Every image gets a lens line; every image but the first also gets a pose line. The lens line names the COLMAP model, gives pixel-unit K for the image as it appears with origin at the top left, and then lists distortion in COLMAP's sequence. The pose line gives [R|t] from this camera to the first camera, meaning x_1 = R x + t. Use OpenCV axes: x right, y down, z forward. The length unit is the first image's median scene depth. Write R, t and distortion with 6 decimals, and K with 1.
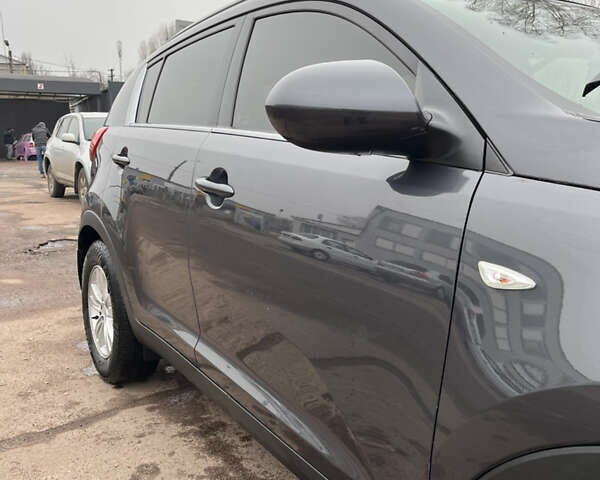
lens RADIAL K [[573.5, 0, 300.0], [0, 573.5, 240.0], [0, 0, 1]] dist [0.024103, 0.012109]
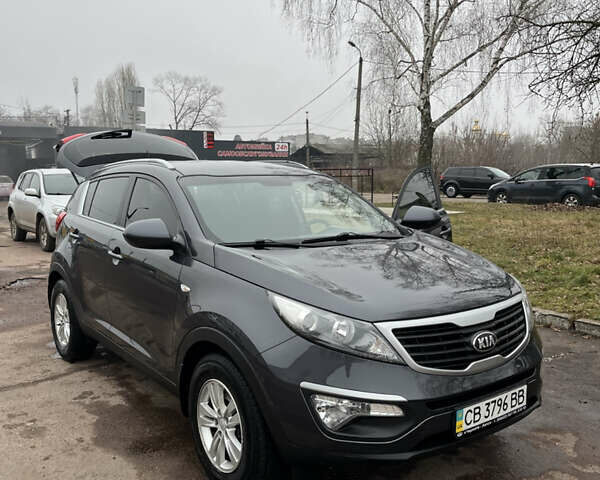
lens RADIAL K [[573.5, 0, 300.0], [0, 573.5, 240.0], [0, 0, 1]] dist [0.024103, 0.012109]
pose [[0.997555, -0.015646, 0.068115, 0.242390], [0.019391, 0.998316, -0.054667, -0.008309], [-0.067145, 0.055854, 0.996179, -0.755668]]
